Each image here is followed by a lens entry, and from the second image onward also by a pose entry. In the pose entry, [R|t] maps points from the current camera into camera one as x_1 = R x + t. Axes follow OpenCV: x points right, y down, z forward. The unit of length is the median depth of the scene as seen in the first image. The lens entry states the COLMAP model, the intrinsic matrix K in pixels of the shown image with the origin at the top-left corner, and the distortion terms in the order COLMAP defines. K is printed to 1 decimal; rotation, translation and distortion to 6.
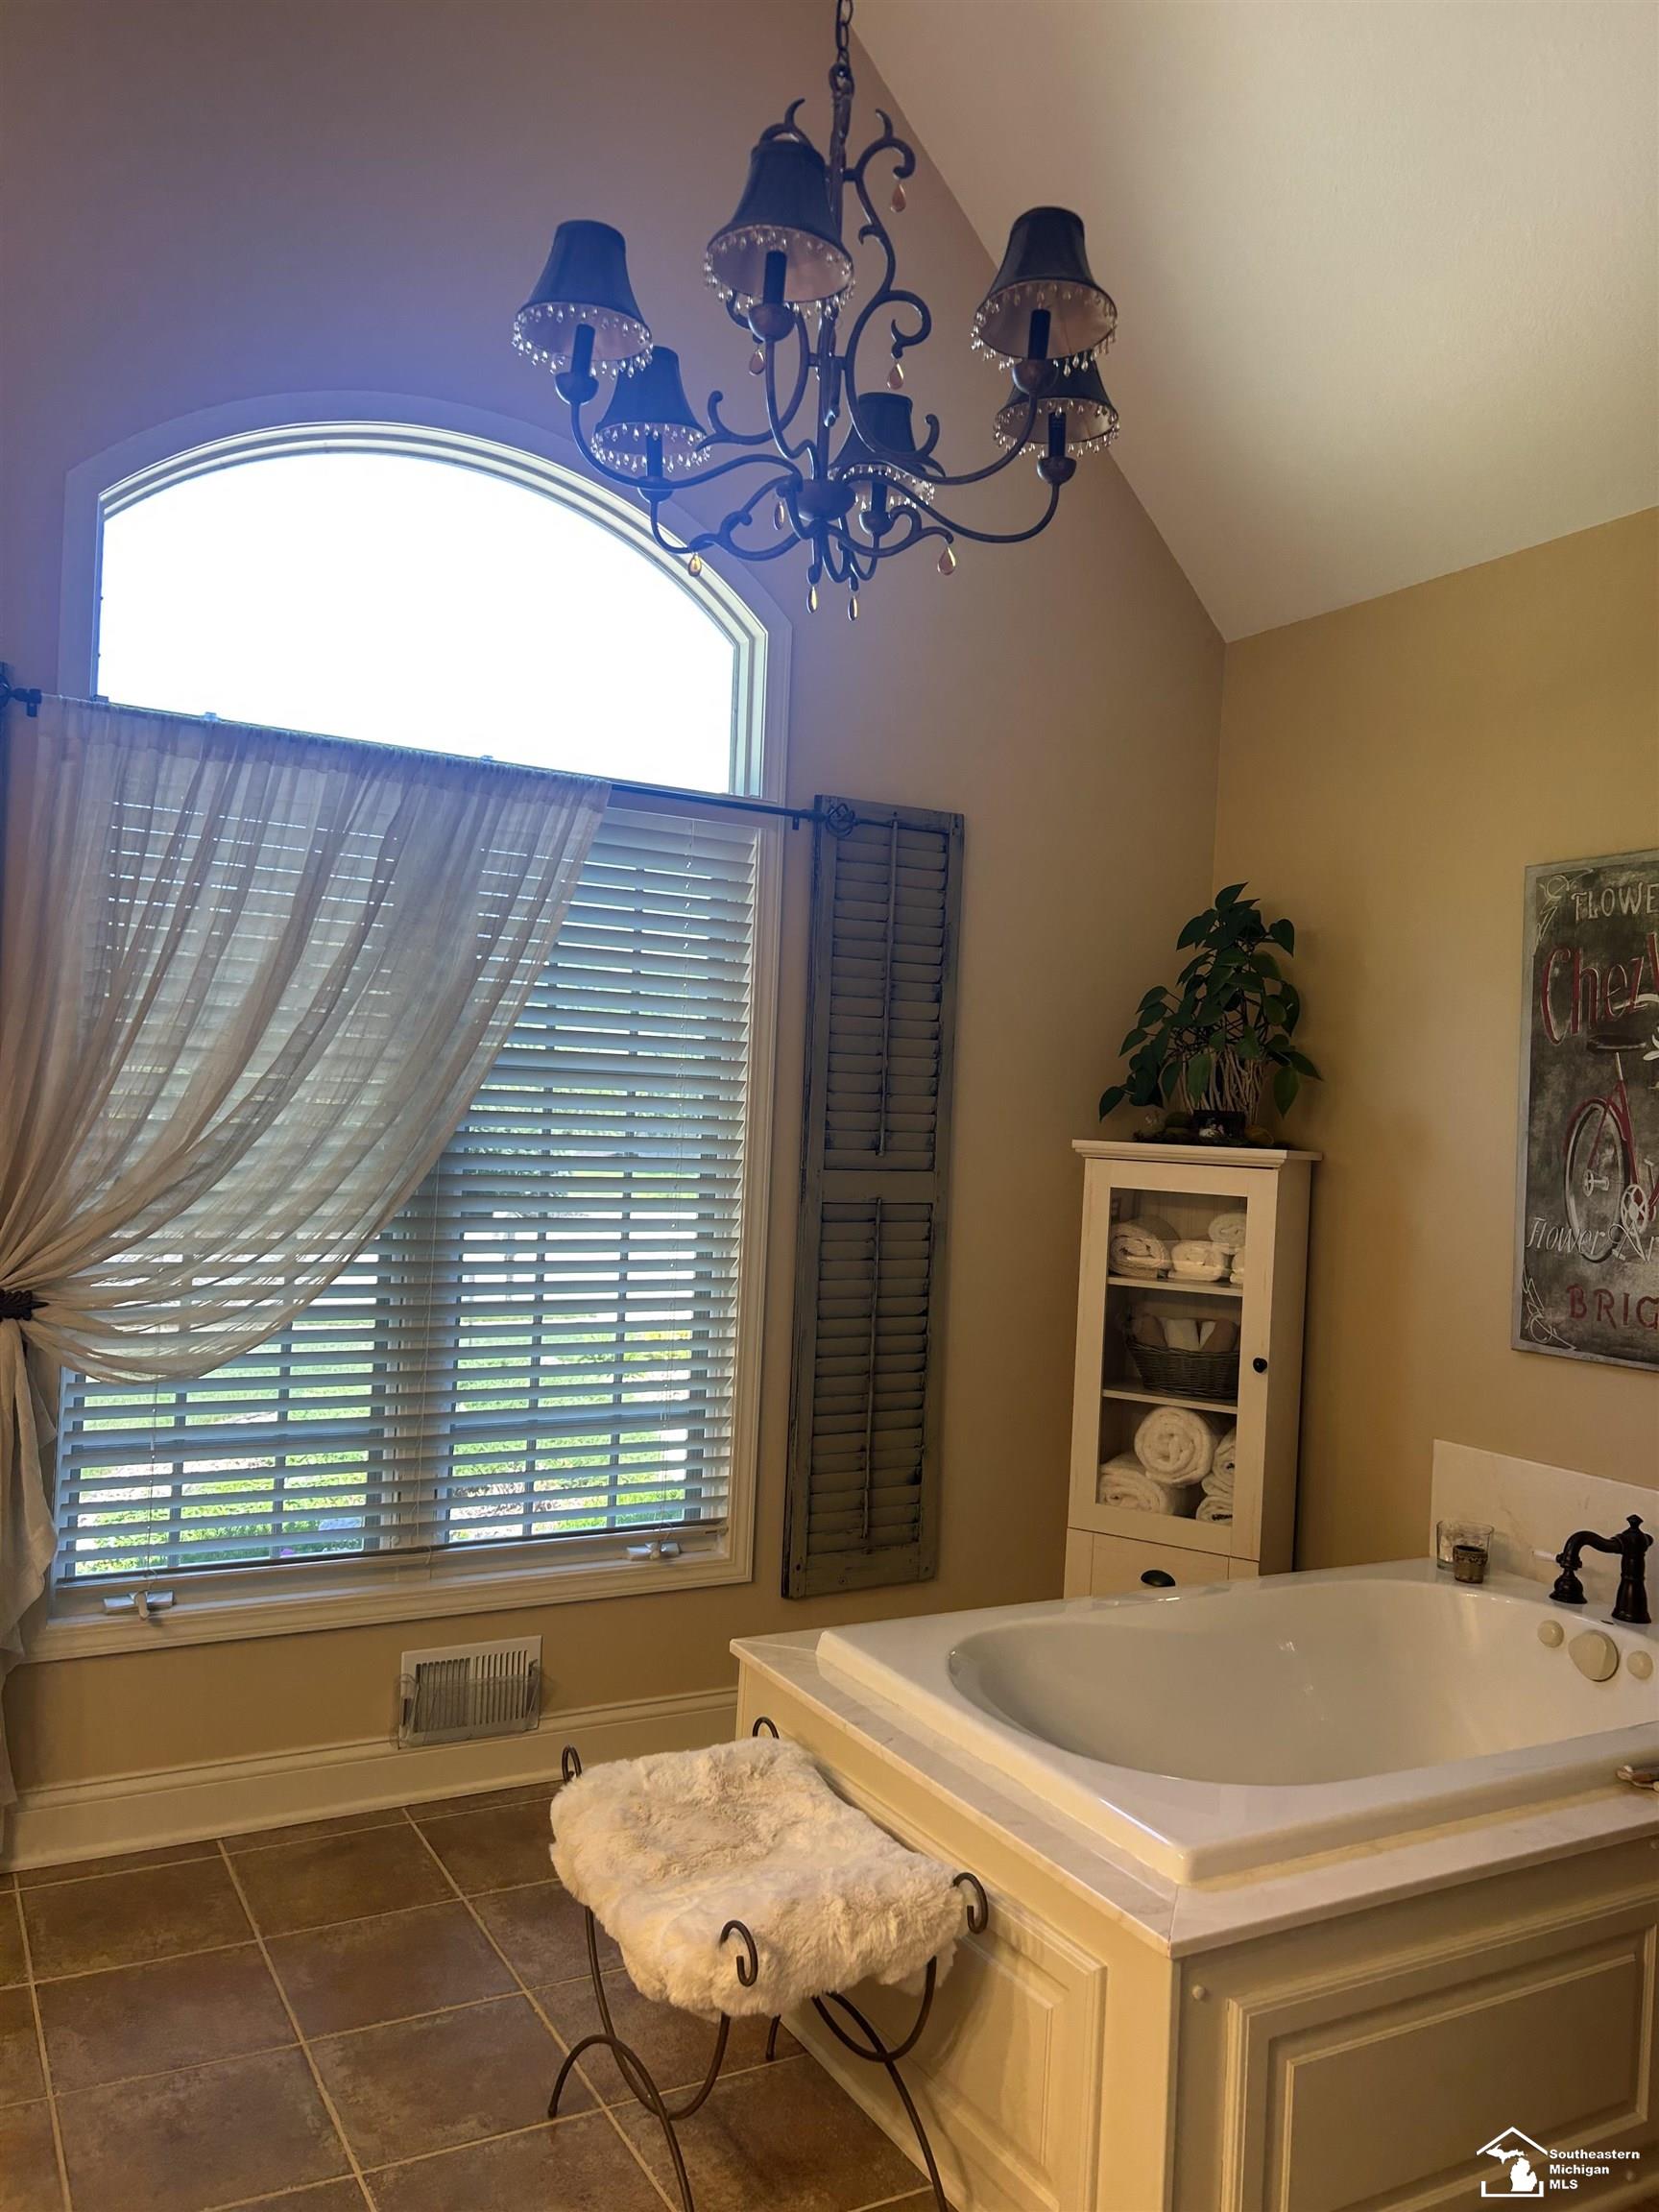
lens RADIAL K [[1707.8, 0, 829.5], [0, 1707.8, 1106.0], [0, 0, 1]] dist [0.136265, -0.214402]
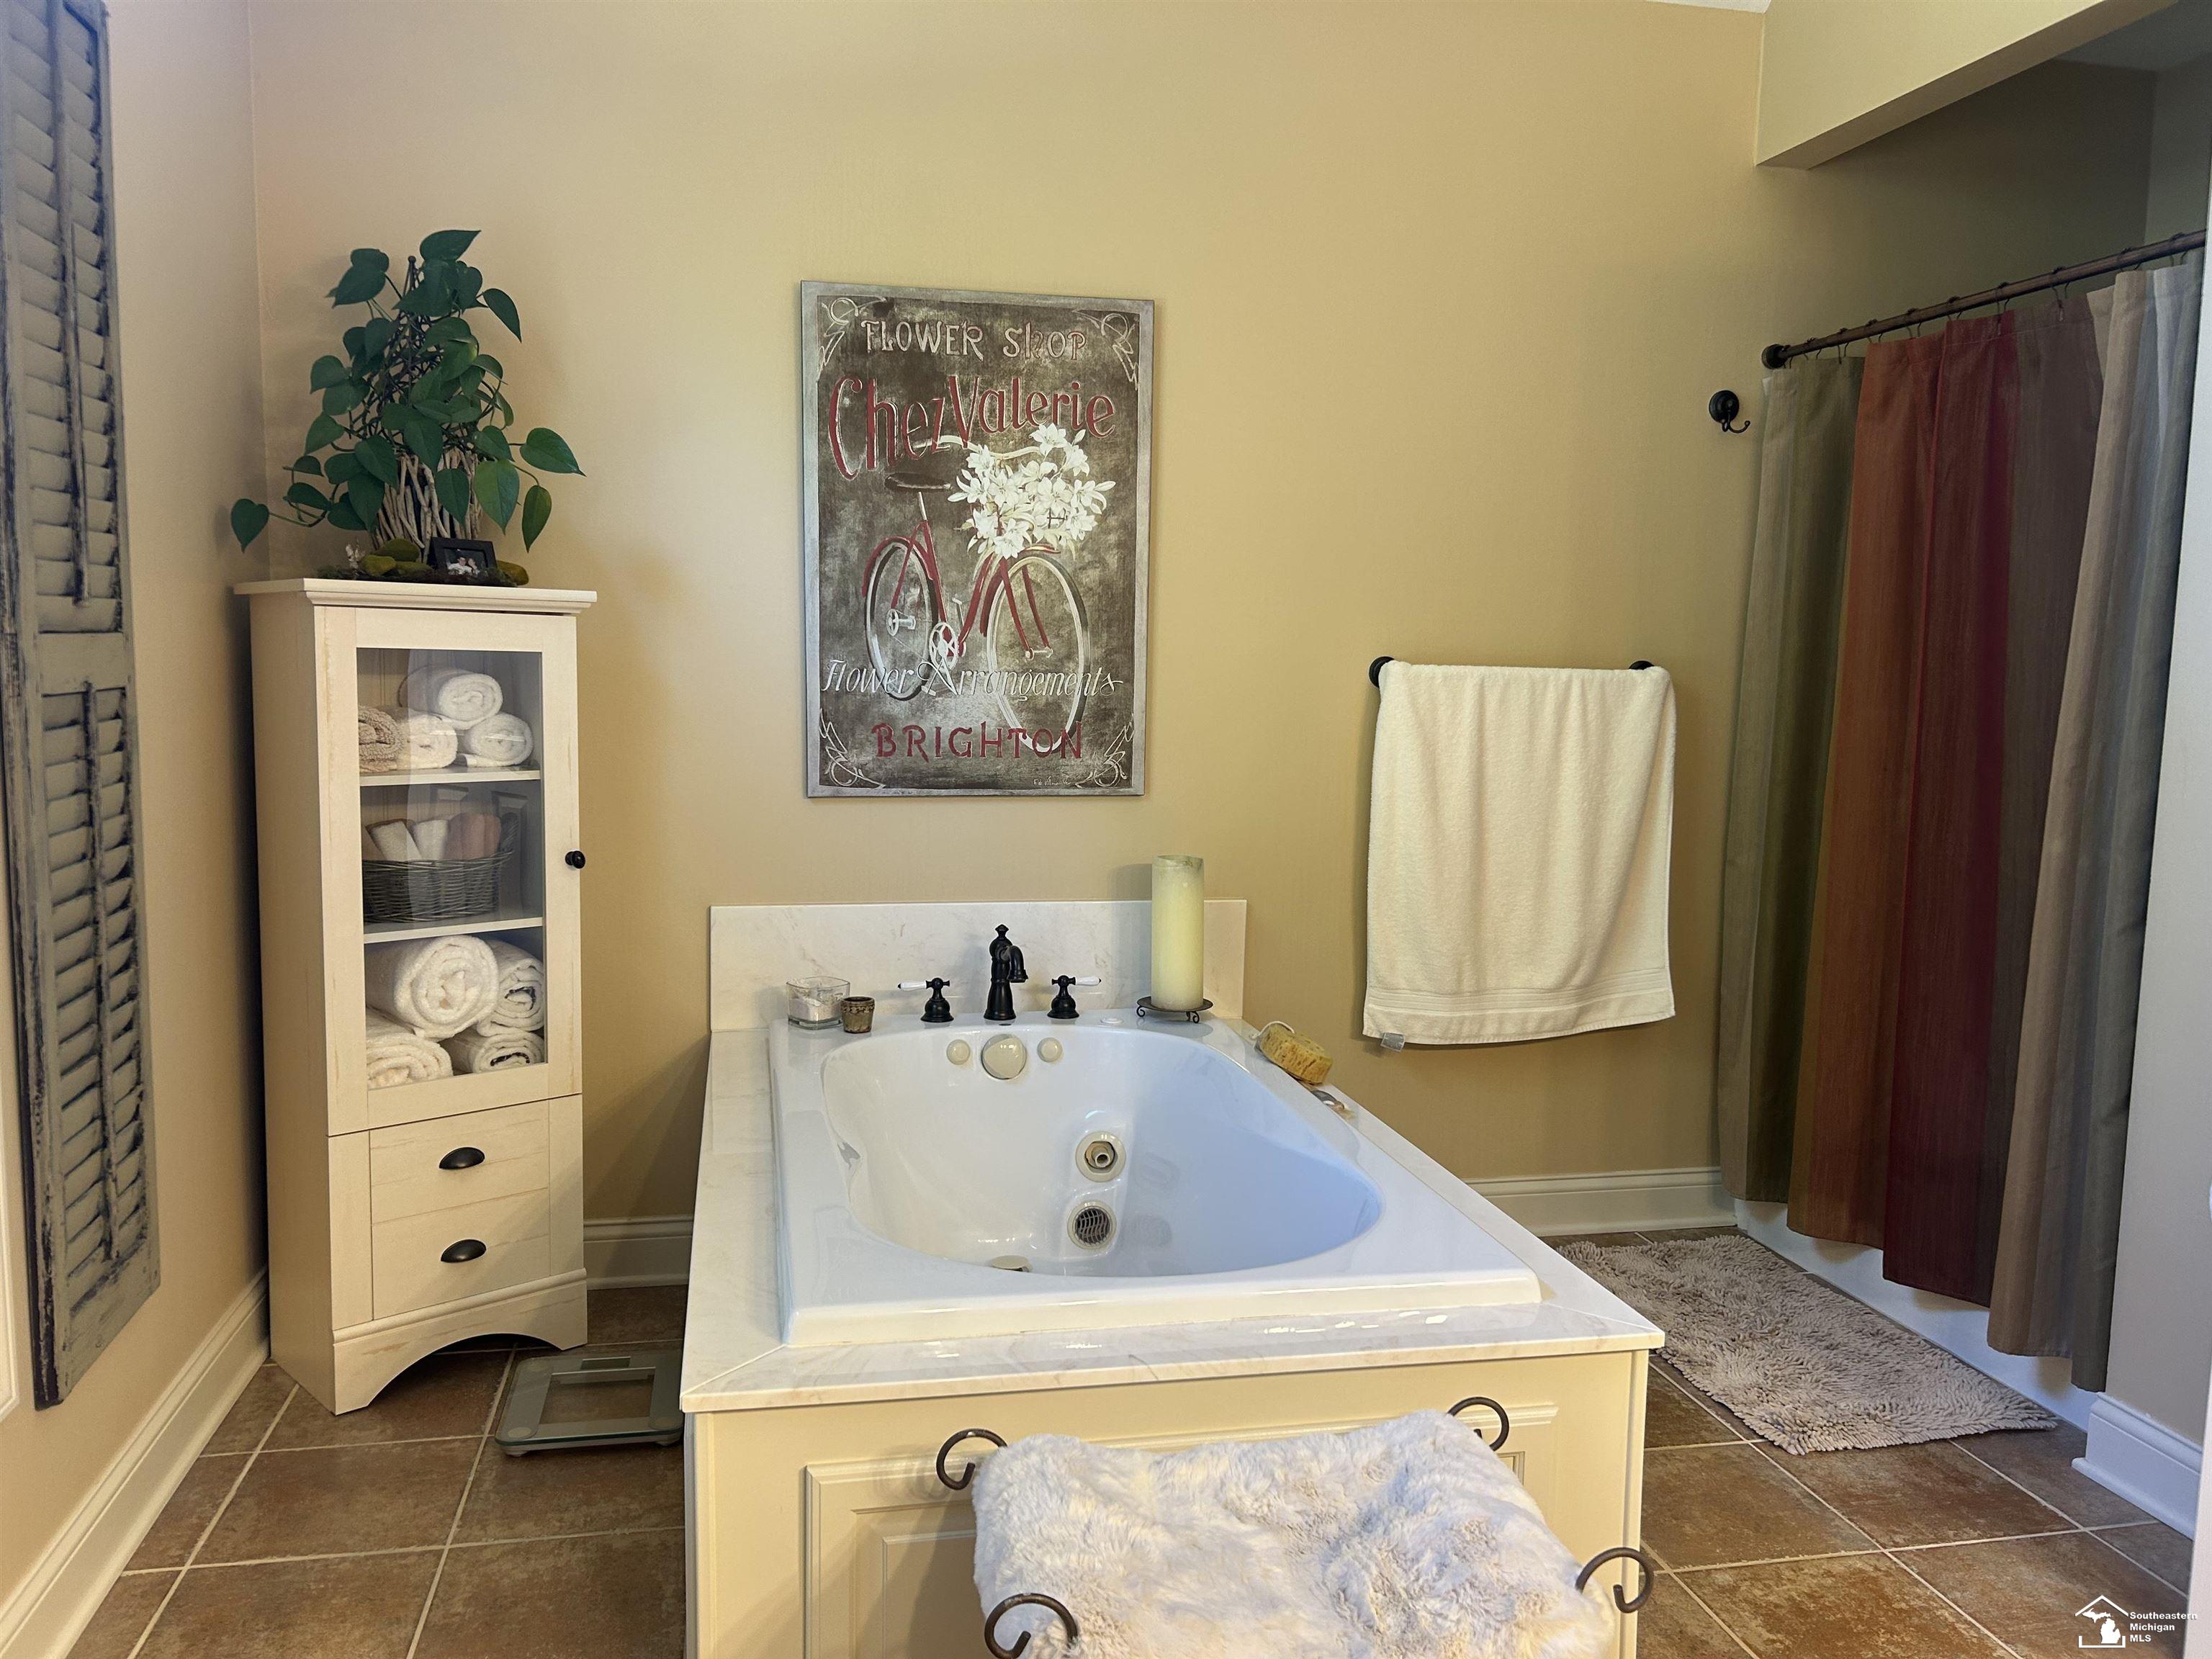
lens RADIAL K [[1707.8, 0, 1106.0], [0, 1707.8, 829.5], [0, 0, 1]] dist [0.136265, -0.214402]
pose [[0.299774, -0.136724, 0.944162, -0.483113], [-0.014402, 0.988916, 0.147778, 0.014171], [-0.953901, -0.057898, 0.294483, 0.576949]]
